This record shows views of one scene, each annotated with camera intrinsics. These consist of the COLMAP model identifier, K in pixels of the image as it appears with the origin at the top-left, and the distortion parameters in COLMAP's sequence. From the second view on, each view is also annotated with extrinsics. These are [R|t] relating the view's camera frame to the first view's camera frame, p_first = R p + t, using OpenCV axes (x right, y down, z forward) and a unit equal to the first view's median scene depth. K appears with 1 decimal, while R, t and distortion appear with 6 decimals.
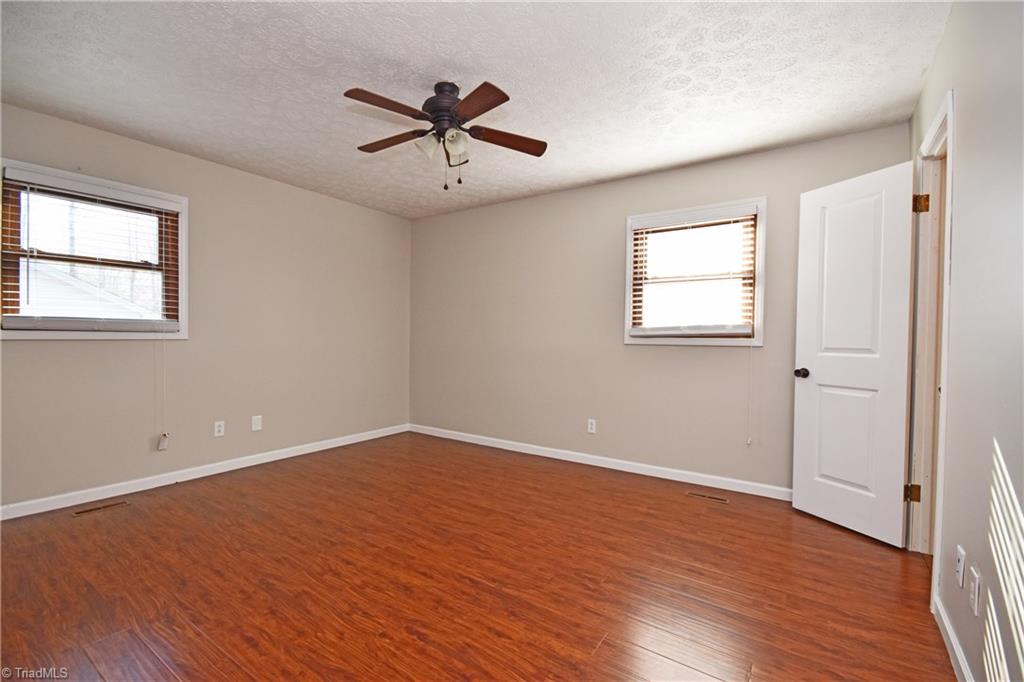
lens RADIAL K [[456.9, 0, 508.8], [0, 456.9, 345.5], [0, 0, 1]] dist [0.004065, -0.009374]
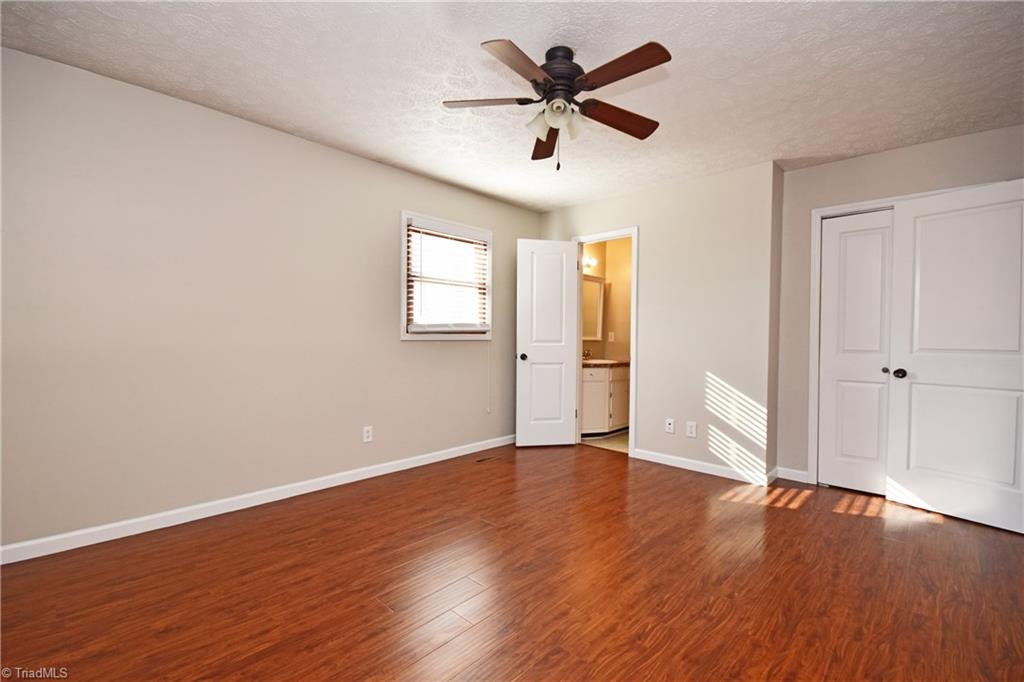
lens RADIAL K [[456.9, 0, 508.8], [0, 456.9, 345.5], [0, 0, 1]] dist [0.004065, -0.009374]
pose [[0.141625, -0.032505, 0.989387, -0.845605], [0.009944, 0.999457, 0.031412, -0.025643], [-0.989871, 0.005390, 0.141871, 0.793030]]
